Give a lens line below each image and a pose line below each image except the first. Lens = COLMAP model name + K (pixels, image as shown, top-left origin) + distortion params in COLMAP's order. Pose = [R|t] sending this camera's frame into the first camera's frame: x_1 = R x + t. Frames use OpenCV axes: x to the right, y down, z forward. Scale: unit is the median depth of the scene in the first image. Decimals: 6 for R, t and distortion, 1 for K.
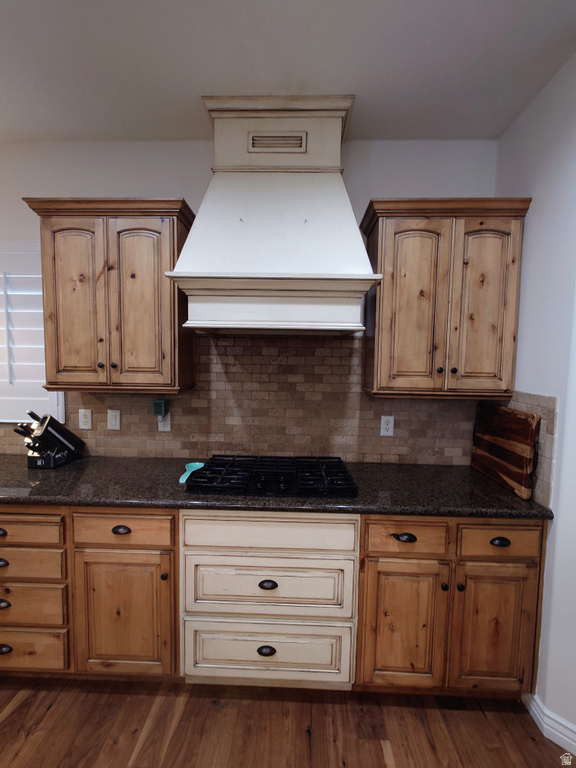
lens RADIAL K [[367.9, 0, 288.6], [0, 367.9, 385.2], [0, 0, 1]] dist [0.007660, -0.002943]
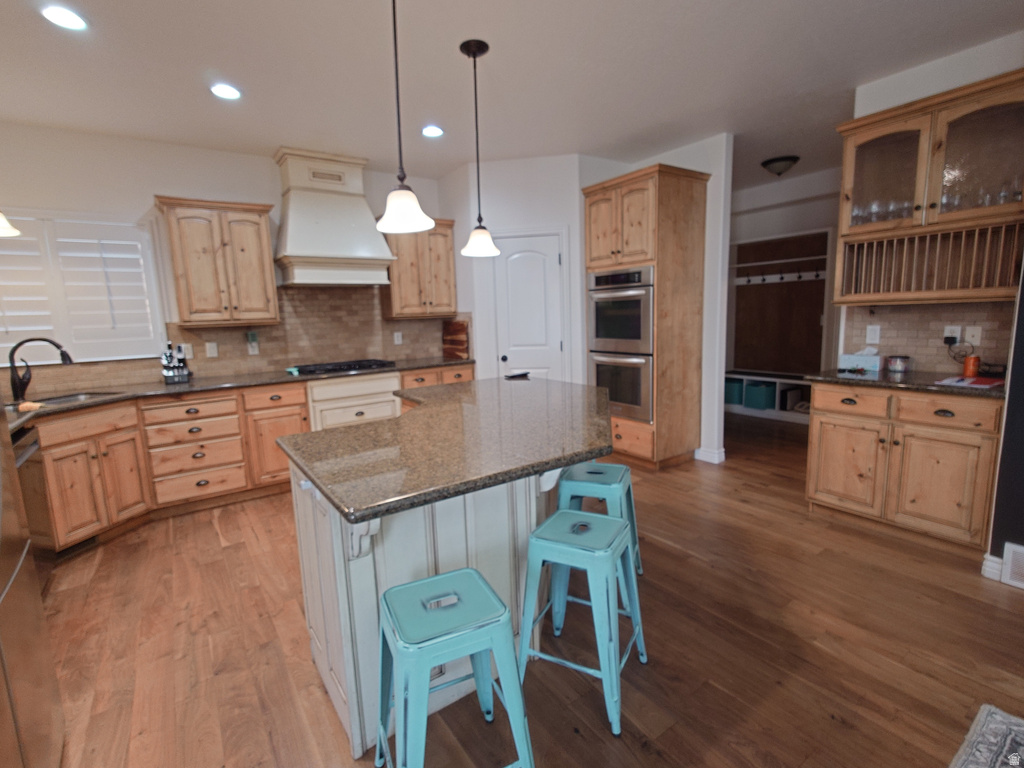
lens RADIAL K [[490.5, 0, 509.2], [0, 490.5, 389.7], [0, 0, 1]] dist [0.007660, -0.002943]
pose [[0.806636, -0.136336, 0.575109, -0.814535], [0.089756, 0.990003, 0.108802, 0.175592], [-0.584193, -0.036144, 0.810809, -1.447561]]
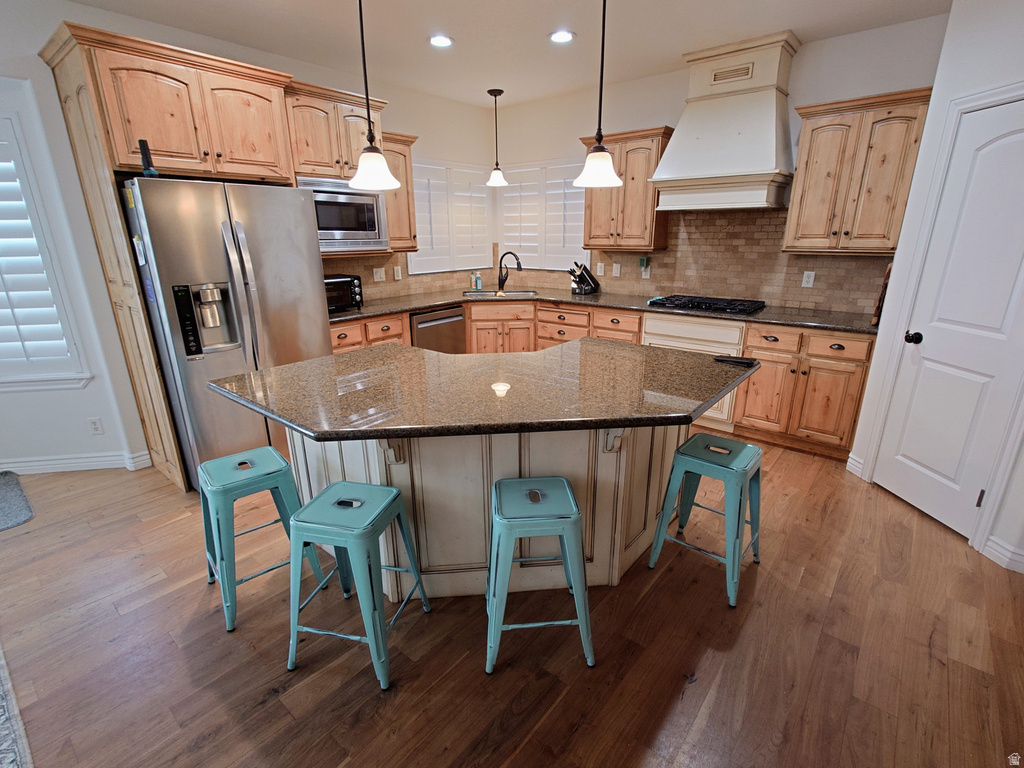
lens RADIAL K [[490.5, 0, 509.7], [0, 490.5, 383.5], [0, 0, 1]] dist [0.007660, -0.002943]
pose [[0.783409, 0.164320, -0.599391, 0.652193], [-0.025897, 0.972209, 0.232678, 0.109645], [0.620967, -0.166759, 0.765892, -1.256138]]
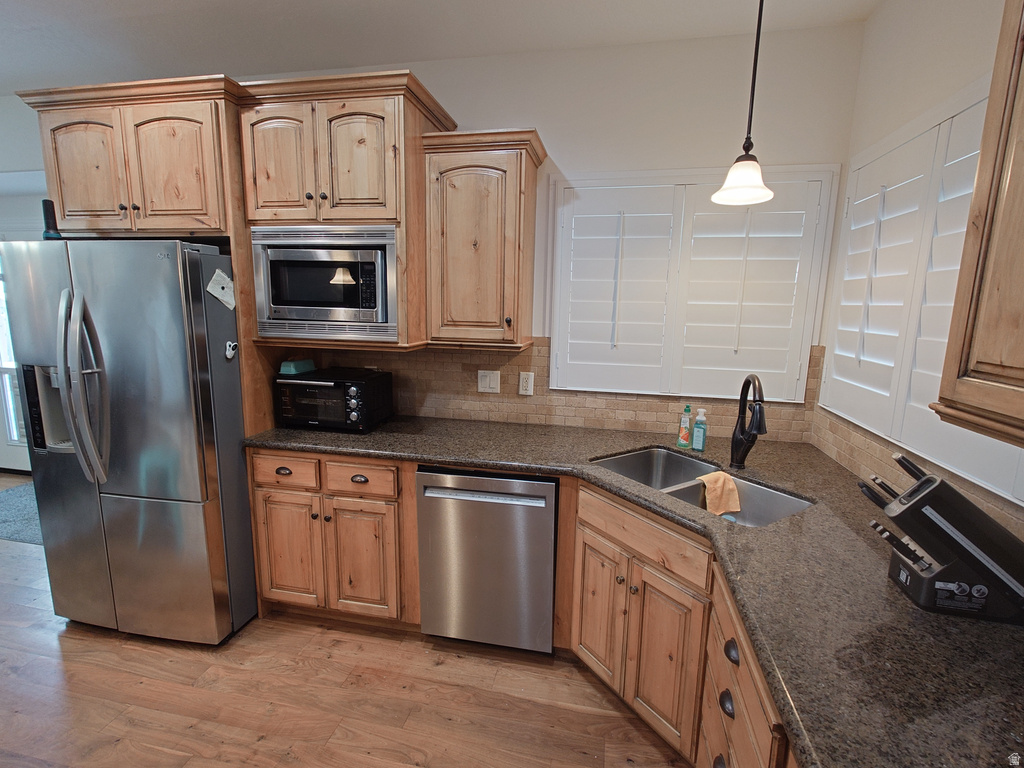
lens RADIAL K [[490.5, 0, 503.8], [0, 490.5, 386.0], [0, 0, 1]] dist [0.007660, -0.002943]
pose [[-0.176698, 0.147756, -0.973111, -0.066636], [-0.092695, 0.981776, 0.165904, -0.067805], [0.979890, 0.119517, -0.159782, 0.668086]]
